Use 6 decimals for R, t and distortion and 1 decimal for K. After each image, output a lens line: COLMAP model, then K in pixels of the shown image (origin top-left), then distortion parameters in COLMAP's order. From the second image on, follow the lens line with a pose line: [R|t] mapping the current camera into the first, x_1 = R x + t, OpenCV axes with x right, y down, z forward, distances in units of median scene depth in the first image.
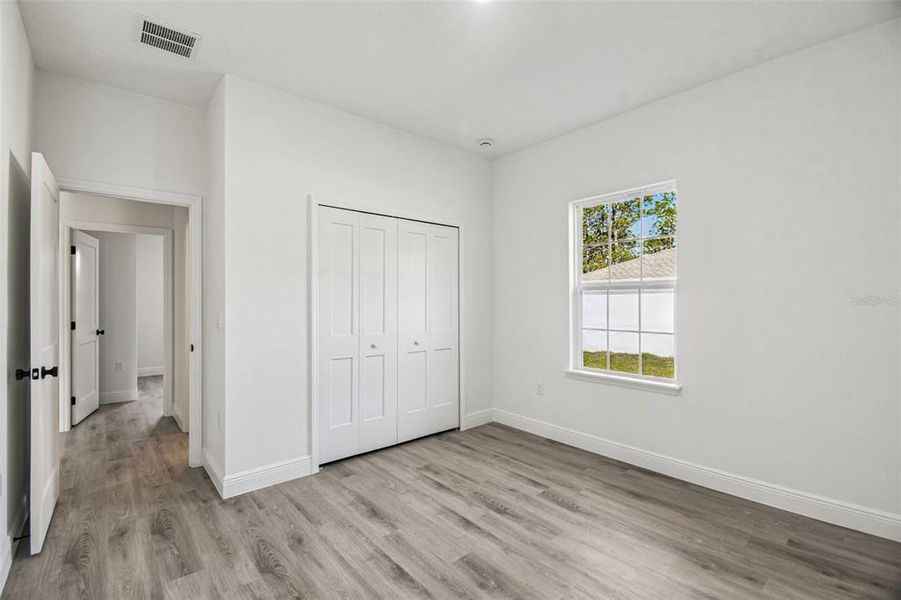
lens RADIAL K [[408.7, 0, 449.8], [0, 408.7, 302.3], [0, 0, 1]] dist [0.026255, -0.005019]
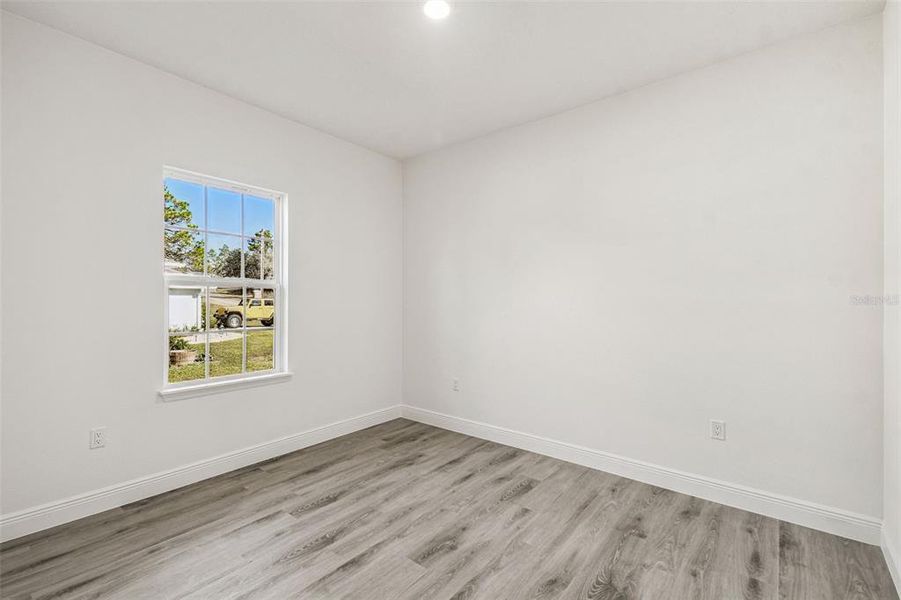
lens RADIAL K [[408.7, 0, 441.9], [0, 408.7, 298.9], [0, 0, 1]] dist [0.026255, -0.005019]
pose [[-0.182914, 0.012871, 0.983045, -0.710957], [0.000398, 0.999915, -0.013018, 0.011963], [-0.983129, -0.001990, -0.182903, 0.850109]]
